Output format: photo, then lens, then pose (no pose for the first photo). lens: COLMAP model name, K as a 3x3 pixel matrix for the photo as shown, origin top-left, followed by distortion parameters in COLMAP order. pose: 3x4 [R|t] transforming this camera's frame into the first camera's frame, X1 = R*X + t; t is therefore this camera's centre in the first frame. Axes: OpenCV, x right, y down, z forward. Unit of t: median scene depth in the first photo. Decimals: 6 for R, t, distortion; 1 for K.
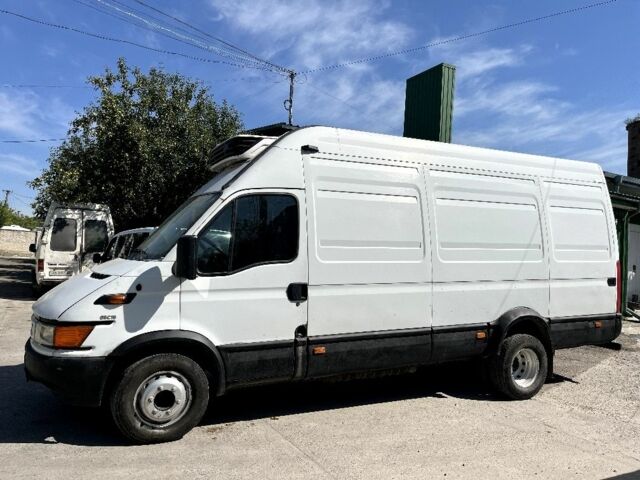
lens RADIAL K [[487.6, 0, 320.0], [0, 487.6, 240.0], [0, 0, 1]] dist [0.070389, -0.086852]
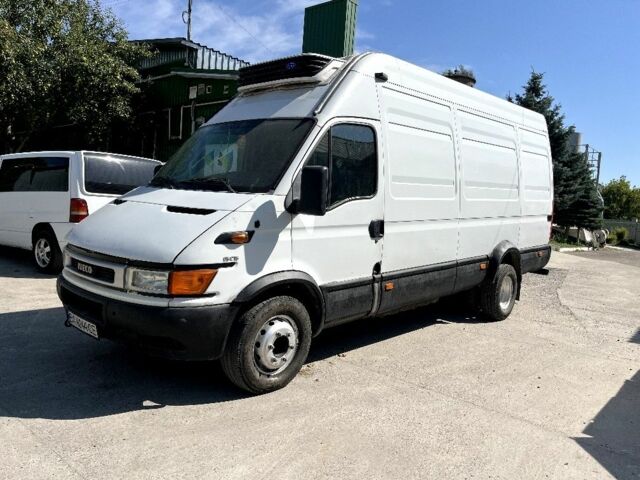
lens RADIAL K [[487.6, 0, 320.0], [0, 487.6, 240.0], [0, 0, 1]] dist [0.070389, -0.086852]
pose [[0.934183, -0.014097, 0.356516, -0.554505], [-0.031967, 0.991894, 0.122985, 0.013881], [-0.355359, -0.126287, 0.926159, 0.149608]]
